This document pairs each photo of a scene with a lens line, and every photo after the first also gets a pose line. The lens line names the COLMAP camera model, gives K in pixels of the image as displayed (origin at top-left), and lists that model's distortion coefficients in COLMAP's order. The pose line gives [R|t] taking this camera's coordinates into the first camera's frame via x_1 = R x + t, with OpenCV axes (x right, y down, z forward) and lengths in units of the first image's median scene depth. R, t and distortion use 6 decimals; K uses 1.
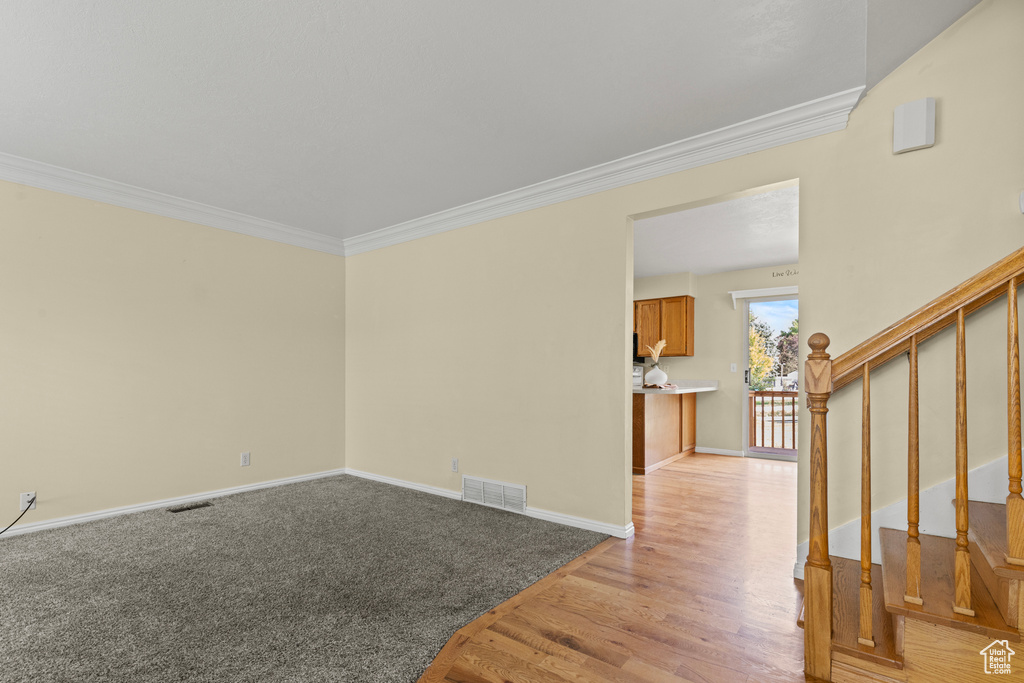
lens RADIAL K [[471.8, 0, 481.8], [0, 471.8, 367.9], [0, 0, 1]] dist [0.005635, -0.002058]
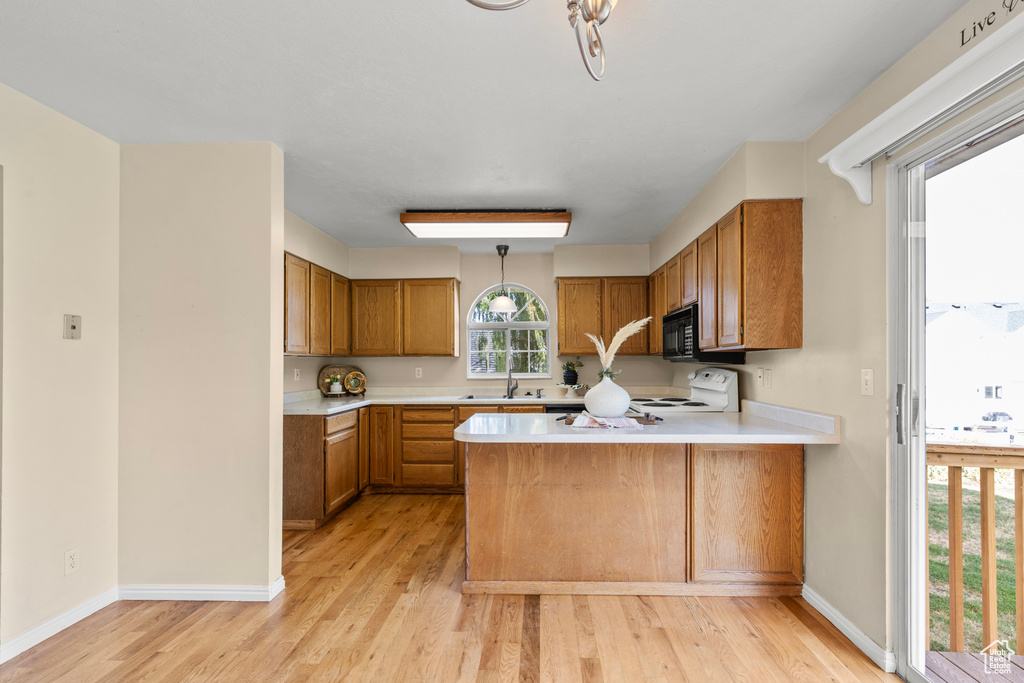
lens RADIAL K [[471.8, 0, 524.3], [0, 471.8, 359.8], [0, 0, 1]] dist [0.005635, -0.002058]
pose [[0.595534, -0.017020, -0.803150, 0.635629], [0.023138, 0.999724, -0.004029, -0.020134], [0.802997, -0.016184, 0.595764, 0.600059]]
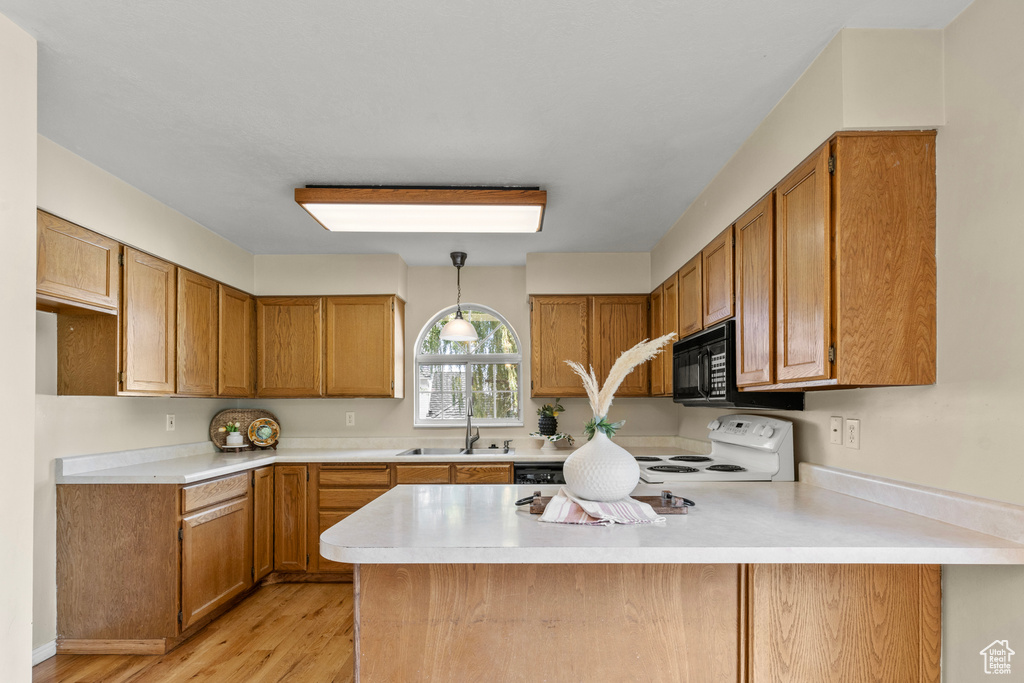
lens RADIAL K [[471.8, 0, 519.6], [0, 471.8, 404.1], [0, 0, 1]] dist [0.005635, -0.002058]
pose [[0.618548, -0.012400, -0.785649, 0.512821], [0.019886, 0.999802, -0.000124, -0.020626], [0.785496, -0.015547, 0.618672, 0.719287]]
